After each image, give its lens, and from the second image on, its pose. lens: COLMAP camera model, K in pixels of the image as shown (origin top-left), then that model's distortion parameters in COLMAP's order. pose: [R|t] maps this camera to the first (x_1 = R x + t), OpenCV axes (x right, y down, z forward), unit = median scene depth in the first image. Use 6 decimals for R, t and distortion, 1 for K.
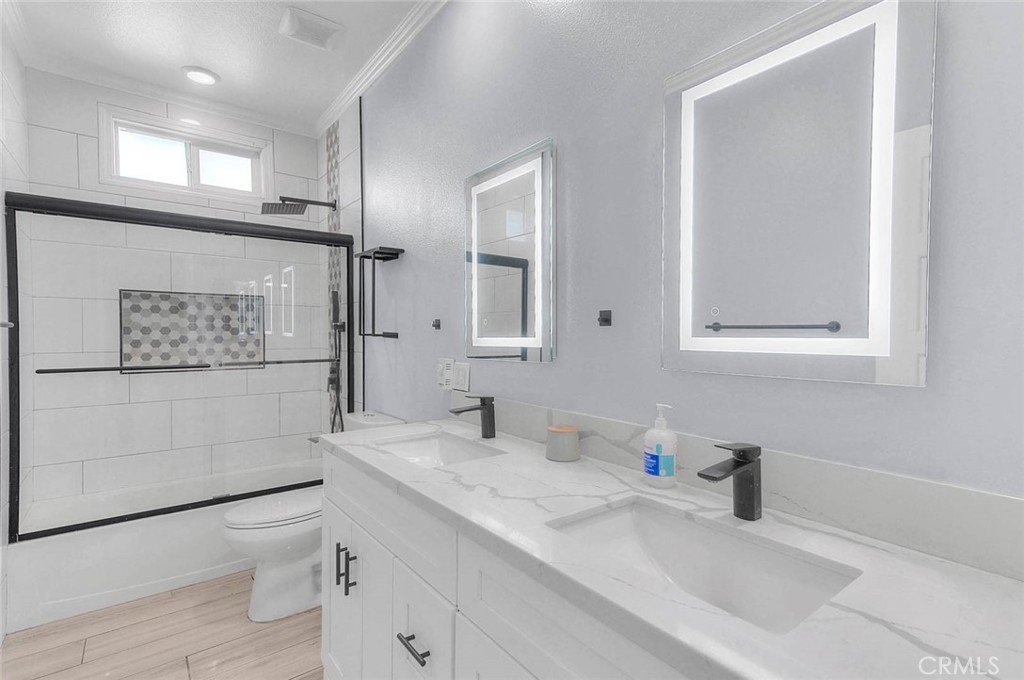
lens RADIAL K [[485.3, 0, 516.8], [0, 485.3, 343.1], [0, 0, 1]] dist [0.003167, 0.000537]
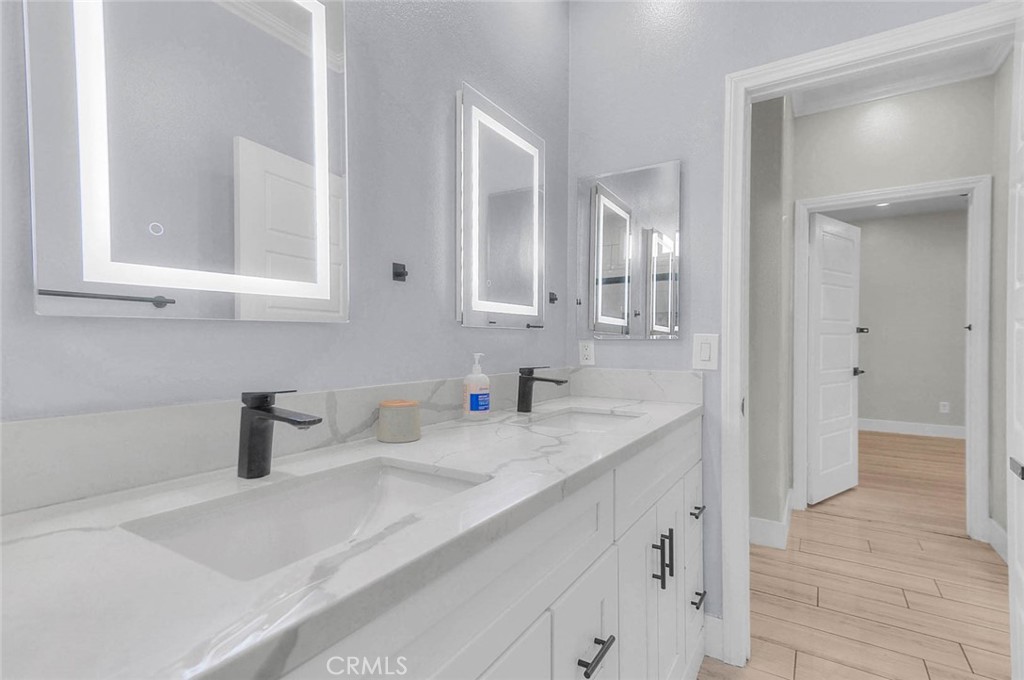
lens RADIAL K [[485.3, 0, 516.8], [0, 485.3, 343.1], [0, 0, 1]] dist [0.003167, 0.000537]
pose [[-0.347606, -0.009286, 0.937595, -0.880146], [0.012665, 0.999813, 0.014598, 0.082539], [-0.937555, 0.016949, -0.347423, 1.328656]]
